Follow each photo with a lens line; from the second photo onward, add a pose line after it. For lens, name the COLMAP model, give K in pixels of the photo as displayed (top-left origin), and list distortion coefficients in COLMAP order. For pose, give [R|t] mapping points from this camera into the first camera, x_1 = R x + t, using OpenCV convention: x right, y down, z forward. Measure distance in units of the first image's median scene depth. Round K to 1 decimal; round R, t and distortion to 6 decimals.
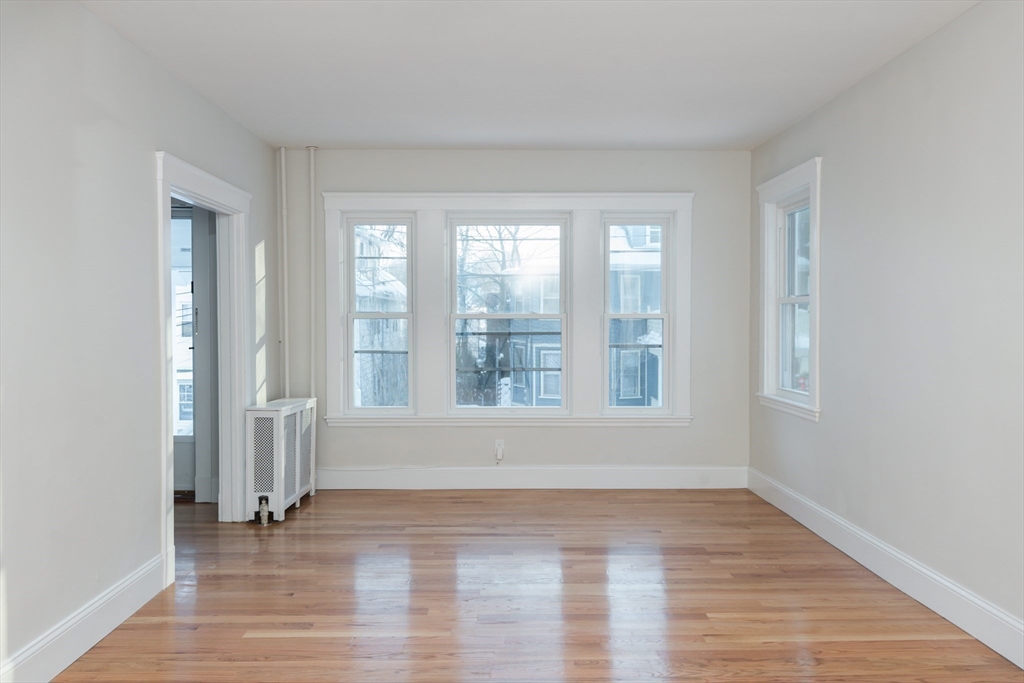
lens RADIAL K [[830.1, 0, 512.0], [0, 830.1, 341.5], [0, 0, 1]] dist [0.000862, 0.000724]
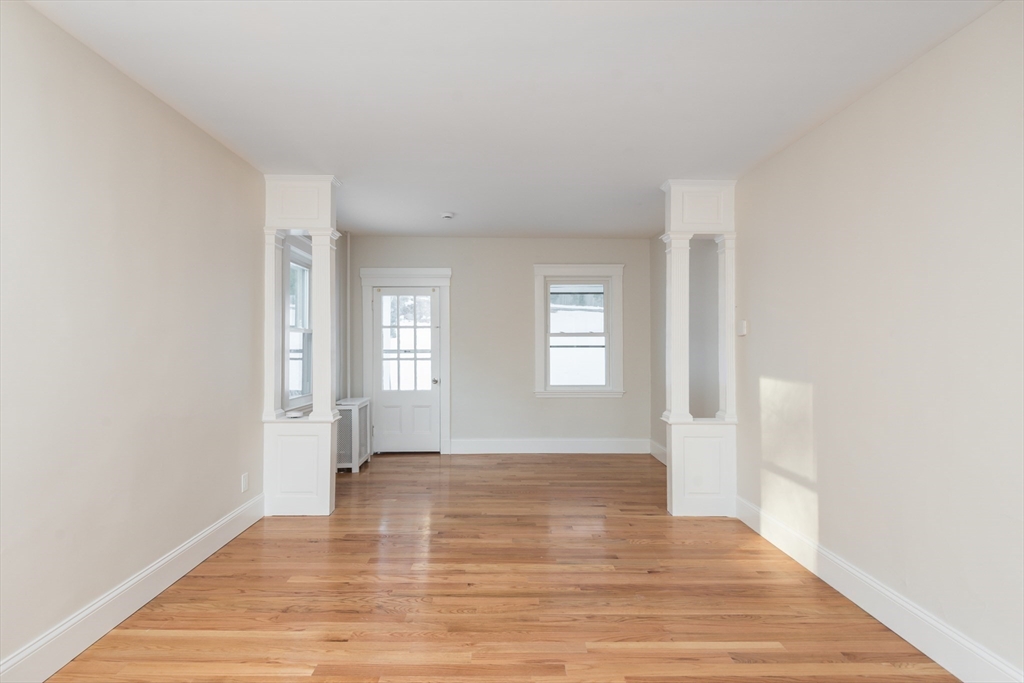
lens RADIAL K [[562.5, 0, 512.0], [0, 562.5, 341.5], [0, 0, 1]] dist [0.000050, 0.000004]
pose [[-0.999943, -0.000122, -0.010677, 0.028048], [-0.000374, 0.999719, 0.023681, -0.050864], [0.010671, 0.023684, -0.999663, 1.837630]]
